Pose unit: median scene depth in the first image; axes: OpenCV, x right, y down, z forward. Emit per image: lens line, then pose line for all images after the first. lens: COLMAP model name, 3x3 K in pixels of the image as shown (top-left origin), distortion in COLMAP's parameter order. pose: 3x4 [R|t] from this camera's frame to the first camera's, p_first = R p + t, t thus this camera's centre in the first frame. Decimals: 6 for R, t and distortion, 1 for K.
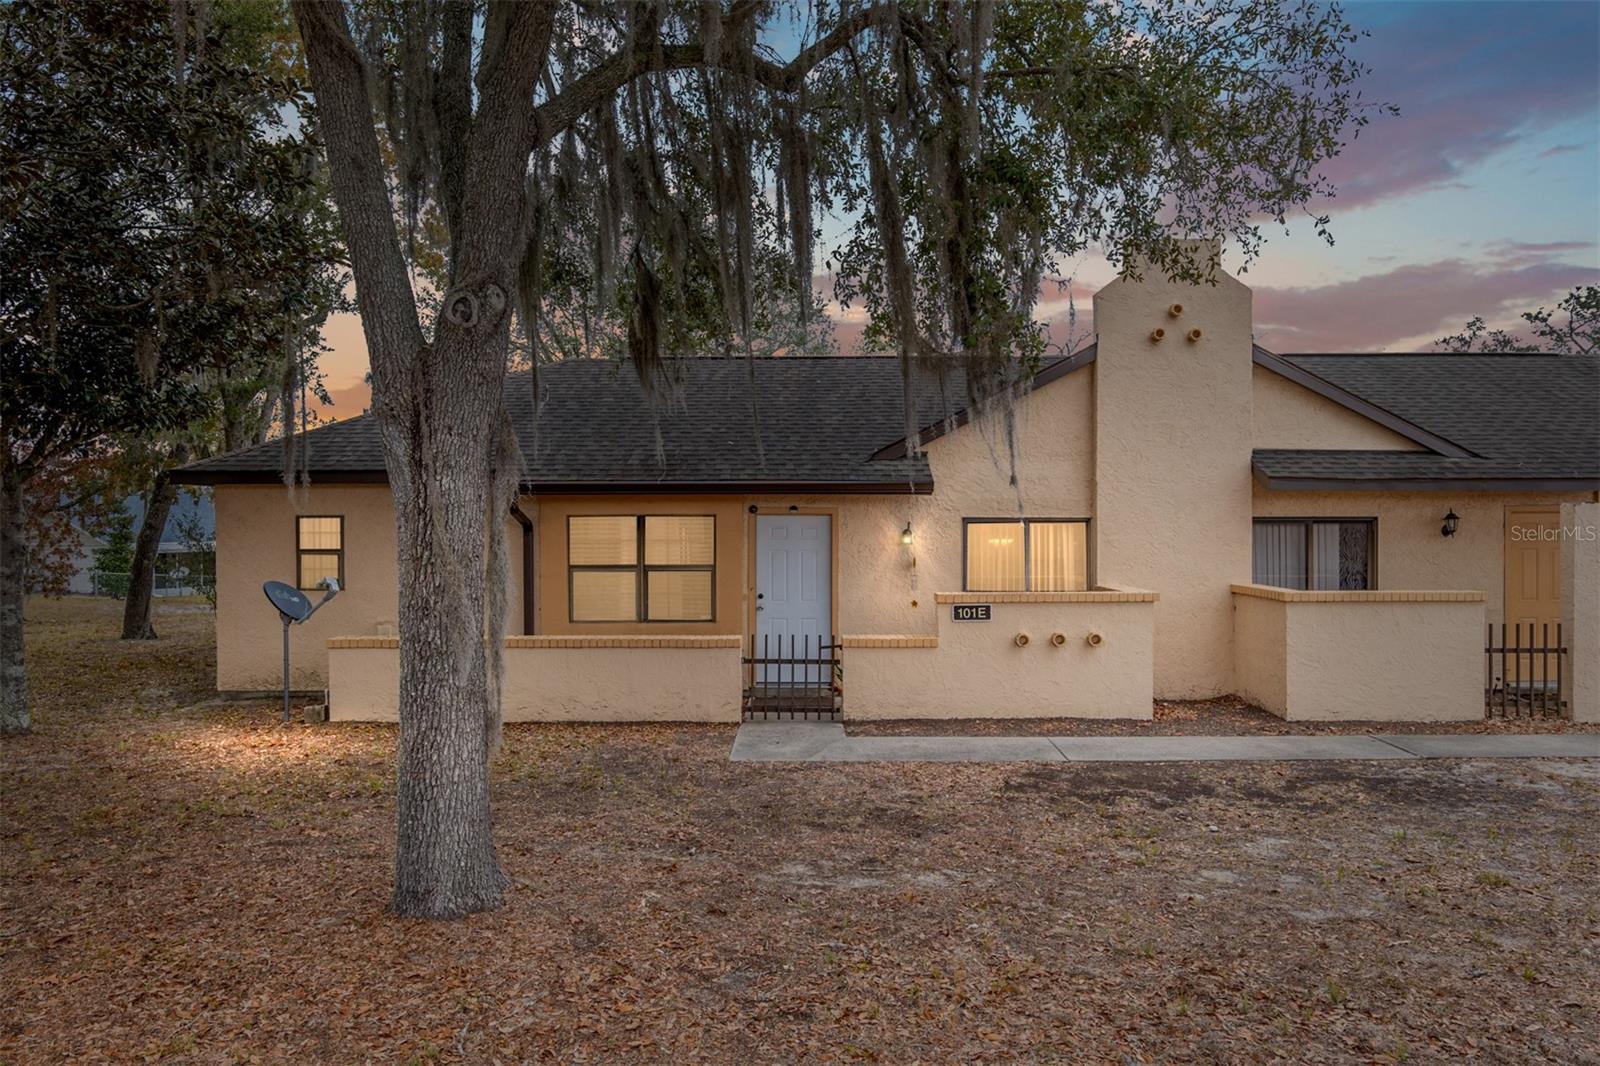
lens RADIAL K [[1015.3, 0, 797.3], [0, 1015.3, 526.8], [0, 0, 1]] dist [-0.001012, 0.002578]
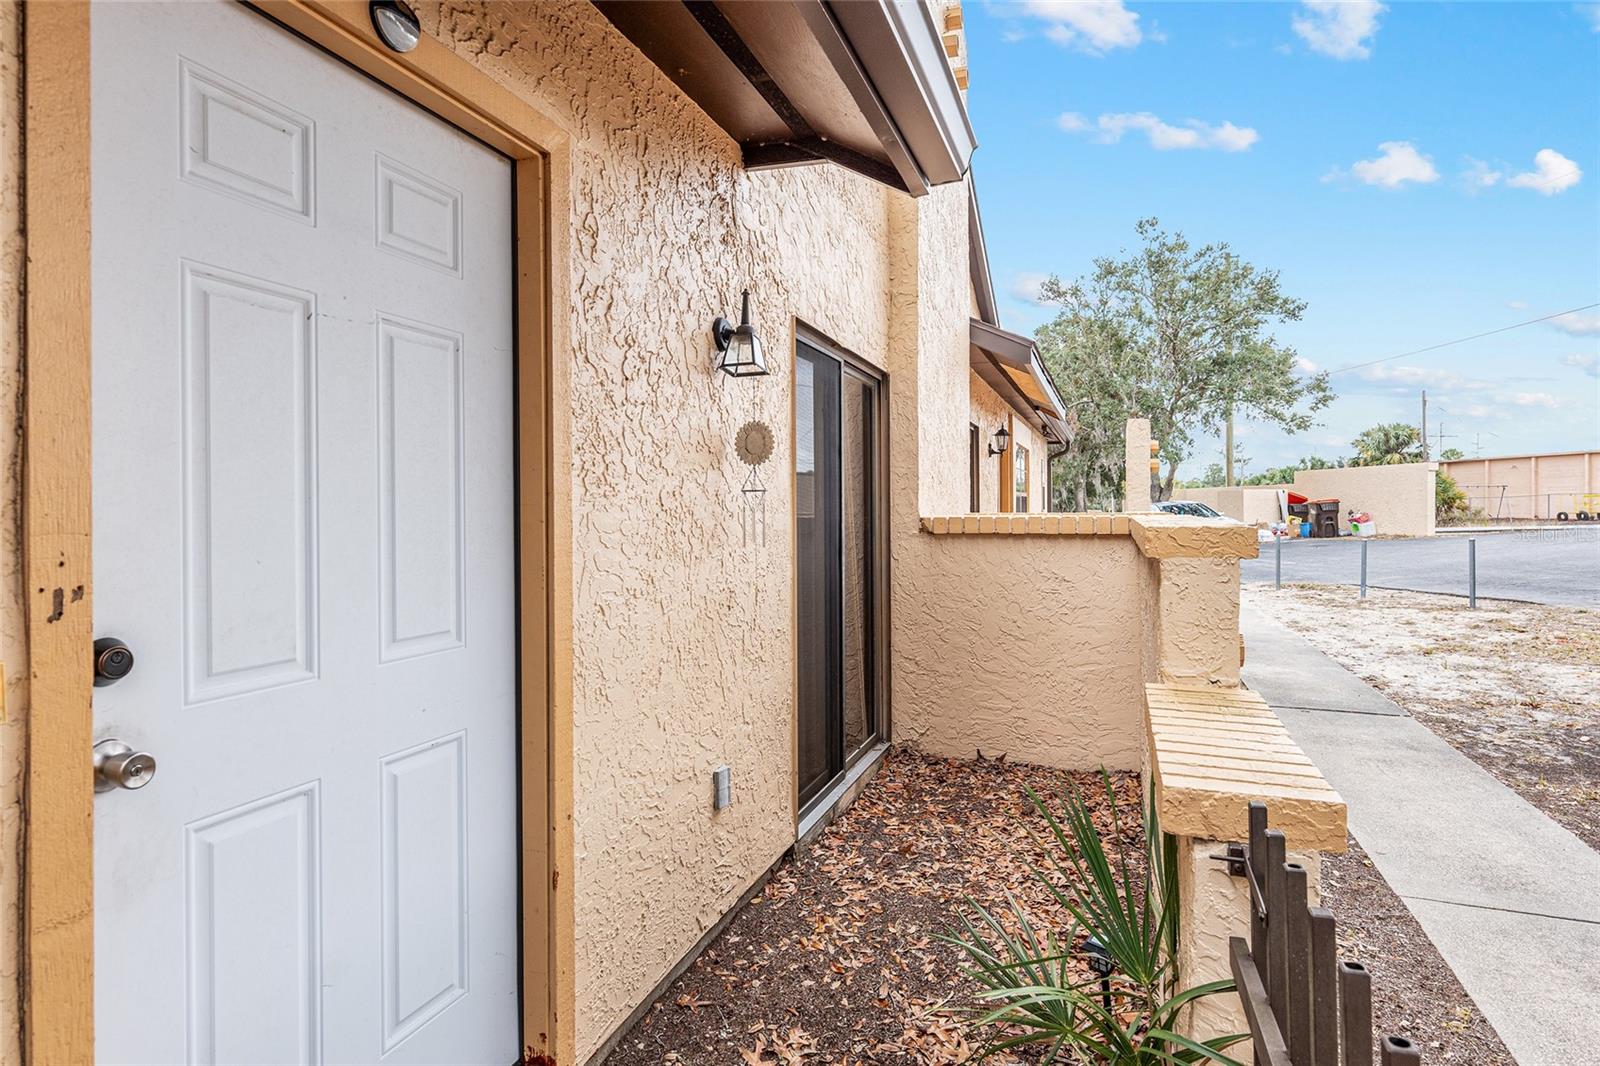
lens RADIAL K [[873.4, 0, 802.0], [0, 873.4, 512.2], [0, 0, 1]] dist [0.000099, -0.000167]
pose [[0.327719, -0.004319, 0.944765, -0.115134], [0.011568, 0.999933, 0.000558, 0.060293], [-0.944704, 0.010746, 0.327747, 1.019732]]
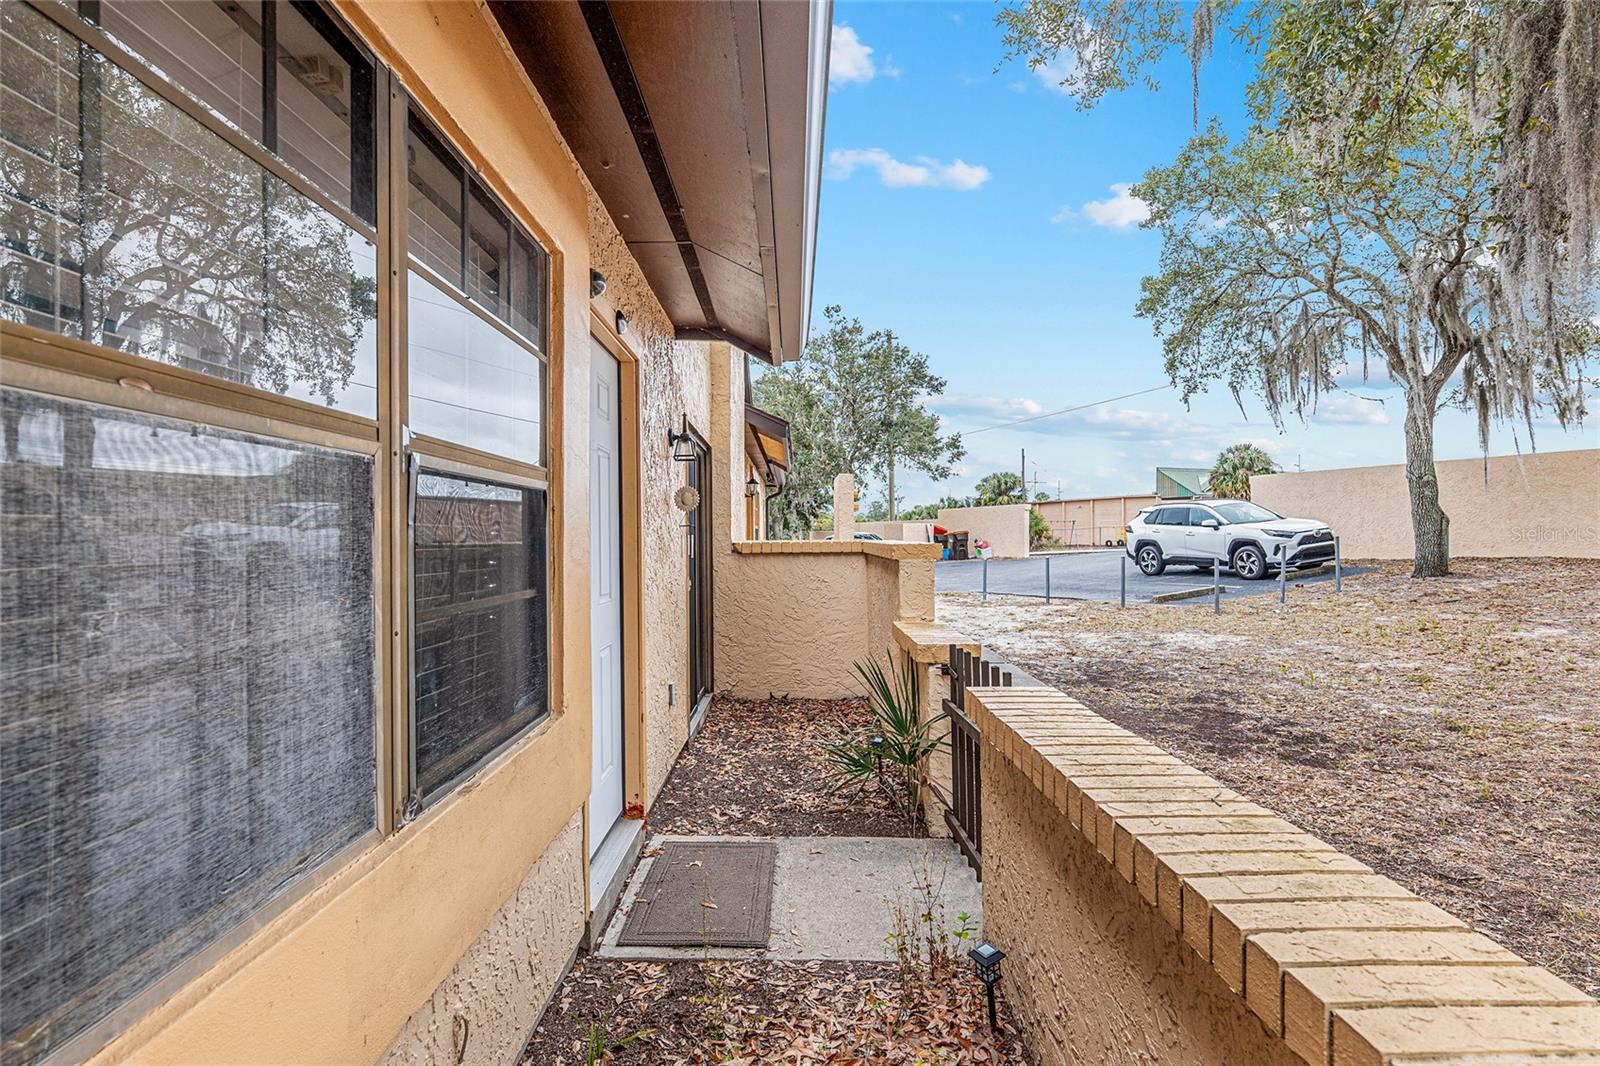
lens RADIAL K [[773.0, 0, 793.5], [0, 773.0, 540.3], [0, 0, 1]] dist [-0.013392, 0.003530]
pose [[0.004435, -0.002550, 0.999987, -0.273820], [0.015127, 0.999883, 0.002483, 0.061267], [-0.999876, 0.015115, 0.004473, 1.059023]]
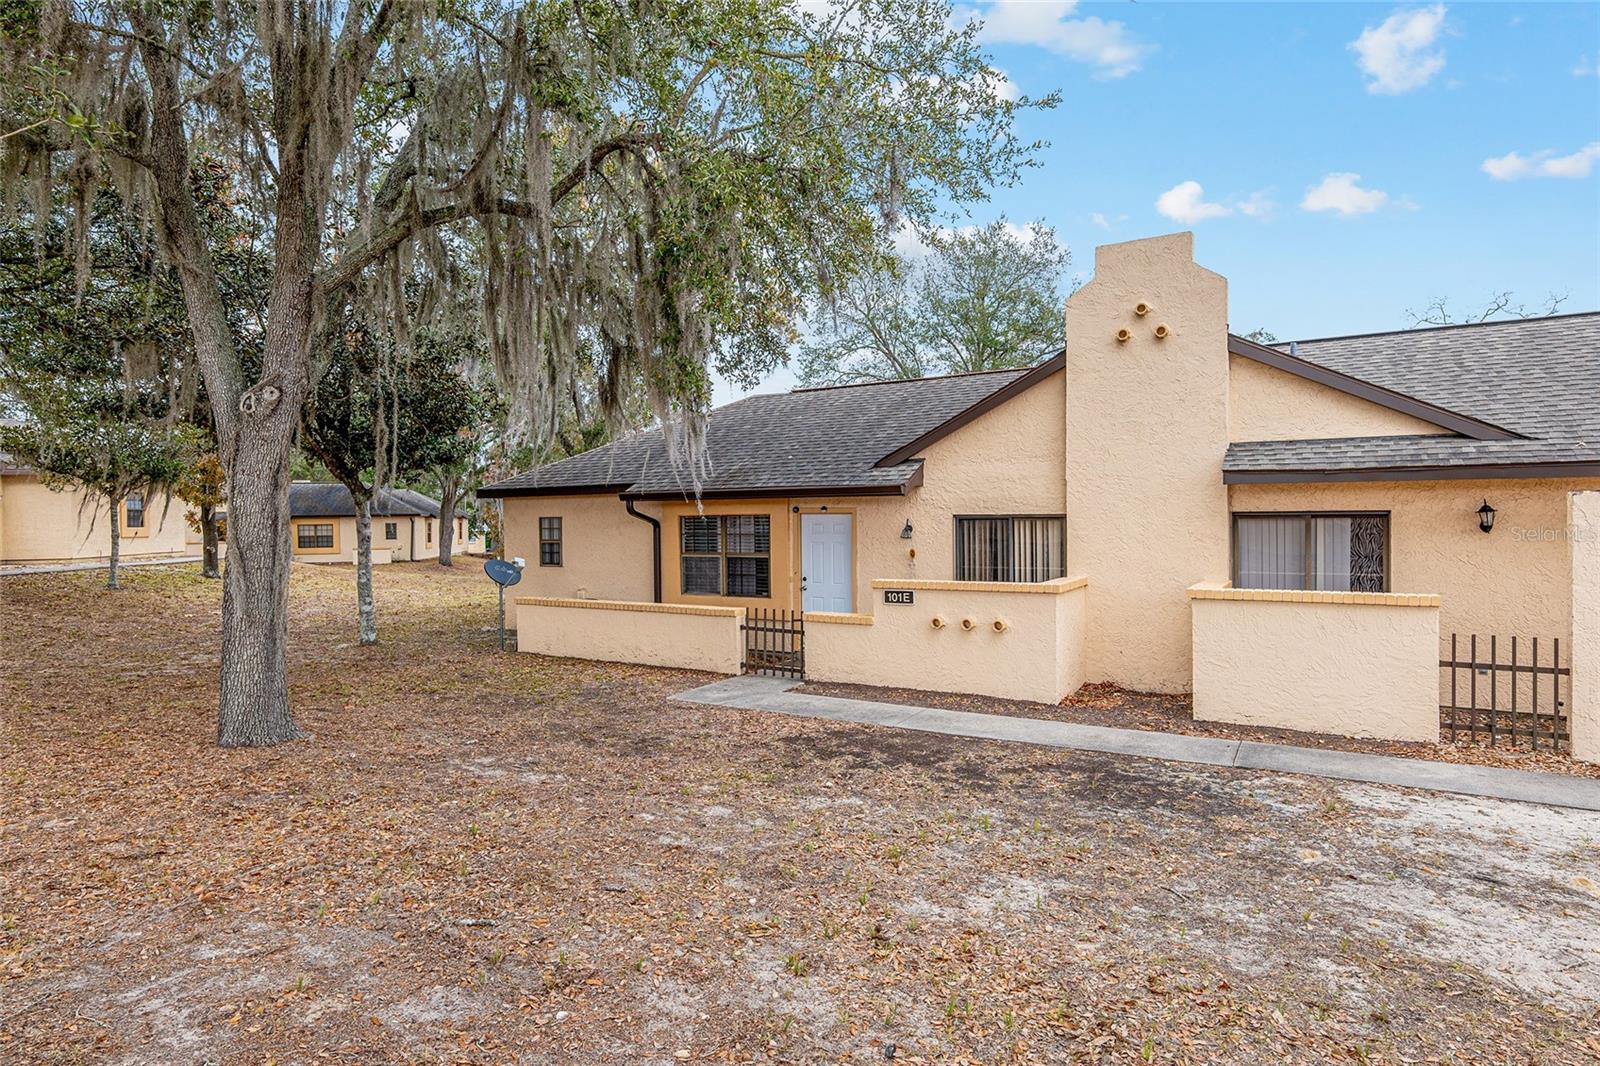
lens RADIAL K [[873.4, 0, 810.5], [0, 873.4, 528.7], [0, 0, 1]] dist [0.000099, -0.000167]
pose [[0.866381, 0.000024, -0.499384, 0.576954], [0.004329, 0.999962, 0.007557, -0.001887], [0.499365, -0.008709, 0.866348, 0.081779]]
